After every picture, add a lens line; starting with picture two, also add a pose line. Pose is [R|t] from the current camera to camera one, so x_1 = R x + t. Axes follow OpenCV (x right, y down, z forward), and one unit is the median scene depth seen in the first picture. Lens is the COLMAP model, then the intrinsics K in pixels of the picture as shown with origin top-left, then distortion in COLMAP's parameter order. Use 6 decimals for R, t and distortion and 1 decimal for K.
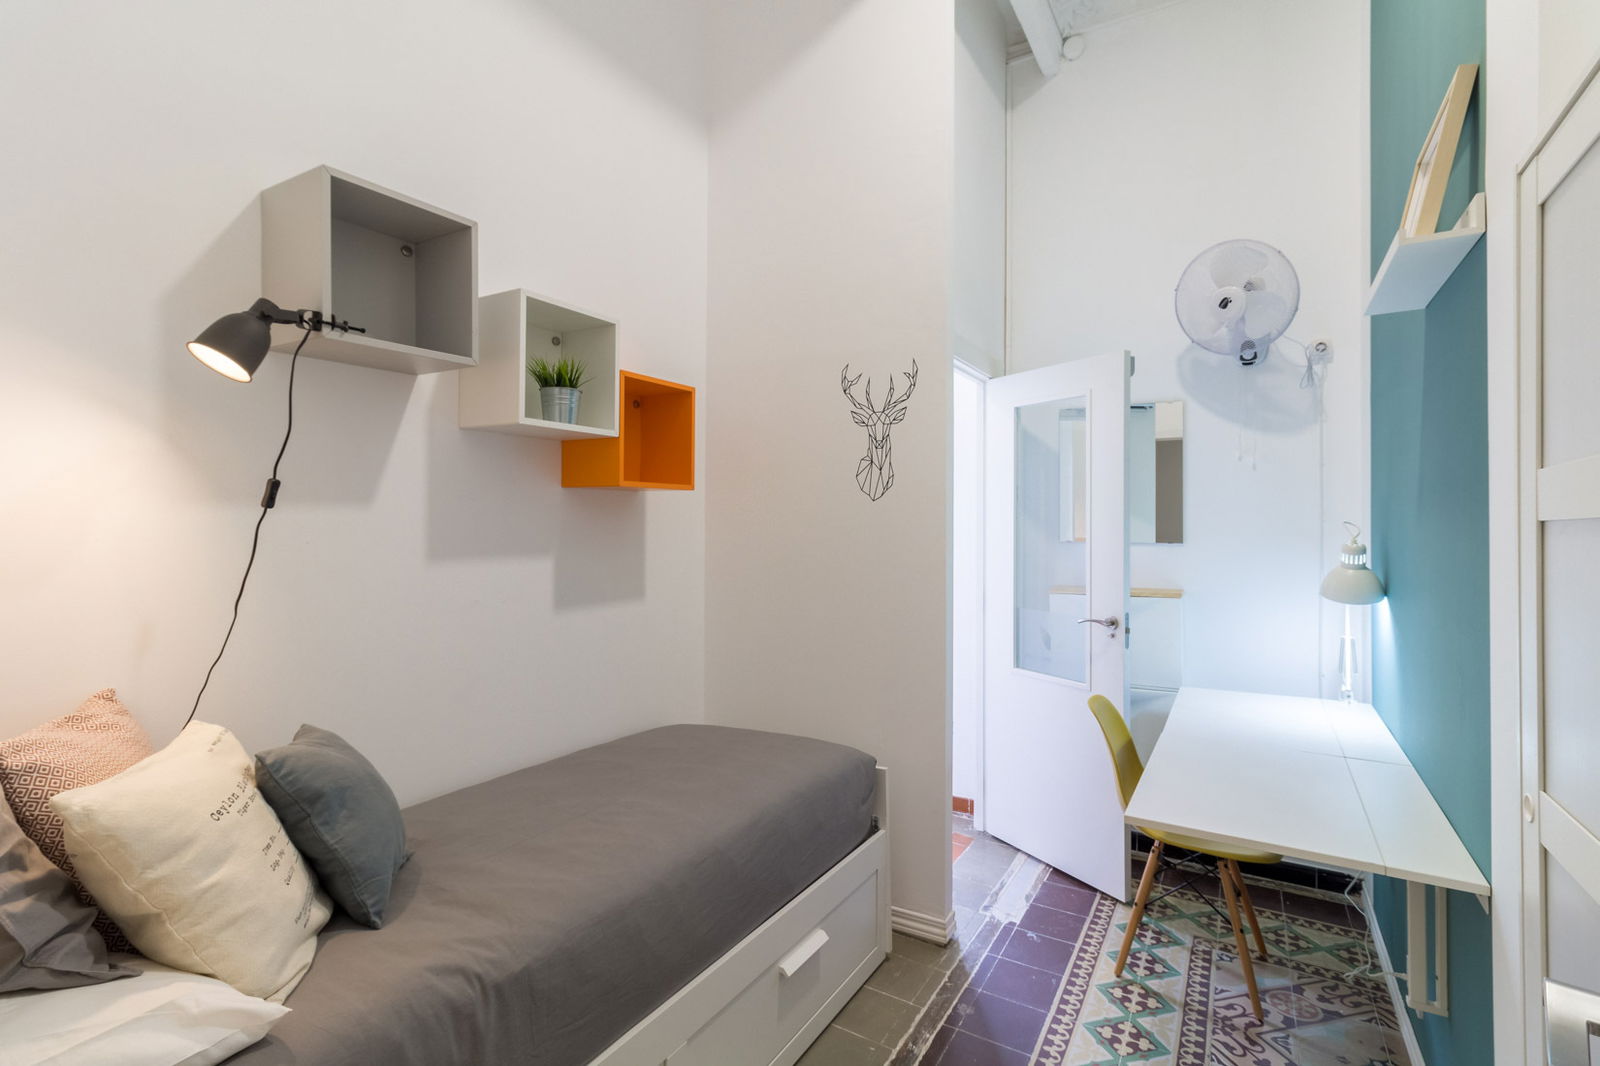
lens RADIAL K [[742.1, 0, 811.2], [0, 742.1, 531.6], [0, 0, 1]] dist [0.012402, 0.000178]
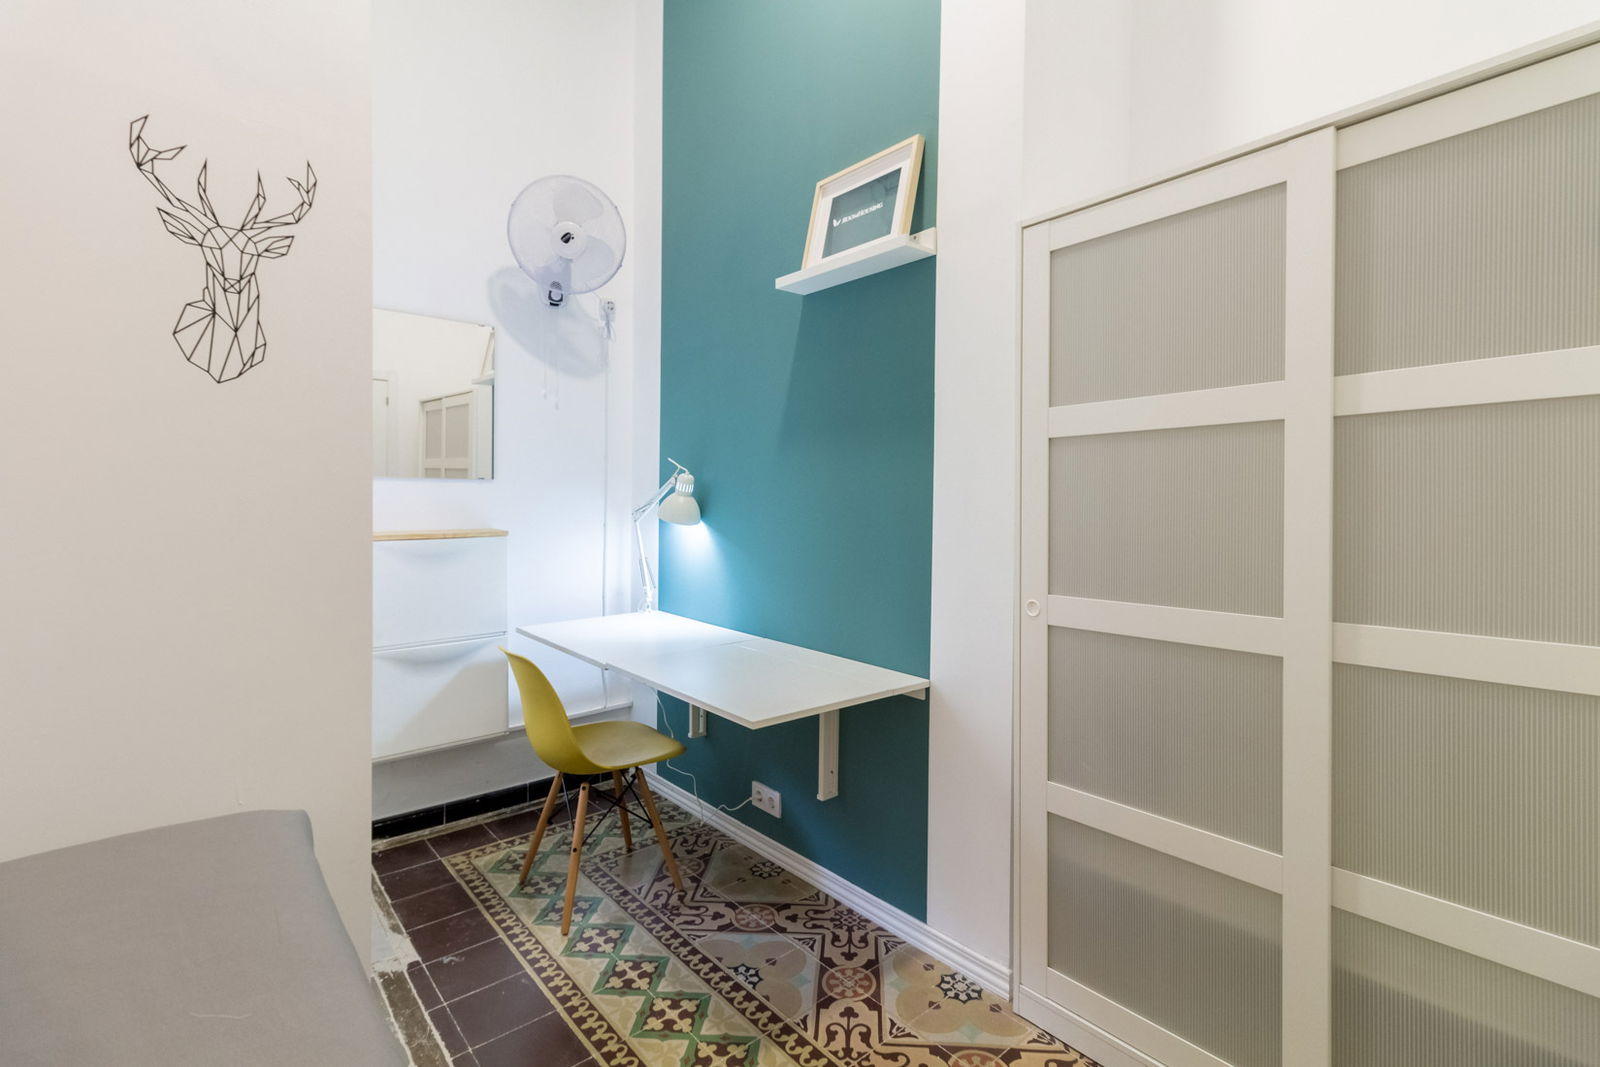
lens RADIAL K [[742.1, 0, 797.1], [0, 742.1, 527.3], [0, 0, 1]] dist [0.012402, 0.000178]
pose [[0.321876, -0.035815, 0.946104, -0.324696], [0.001086, 0.999298, 0.037459, 0.049221], [-0.946781, -0.011030, 0.321689, 0.394578]]
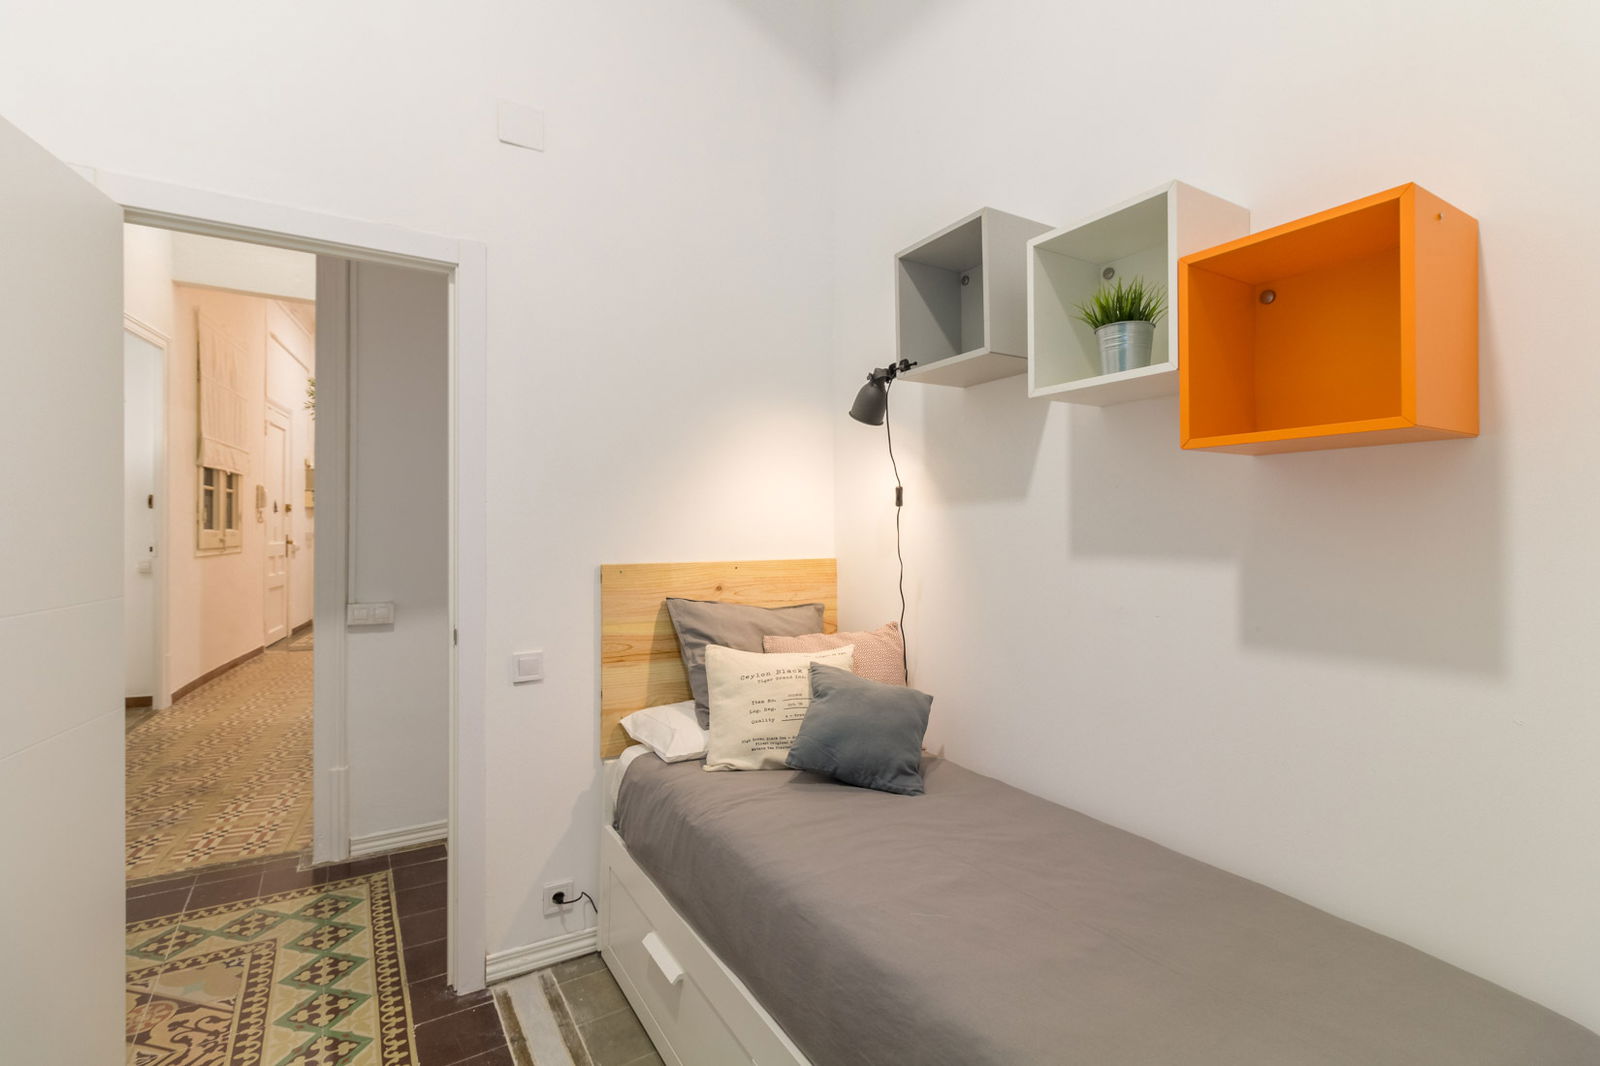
lens RADIAL K [[742.1, 0, 804.1], [0, 742.1, 529.2], [0, 0, 1]] dist [0.012402, 0.000178]
pose [[-0.467830, -0.010016, -0.883762, 0.570241], [-0.011622, 0.999919, -0.005181, 0.015088], [0.883742, 0.007847, -0.467908, 1.400340]]
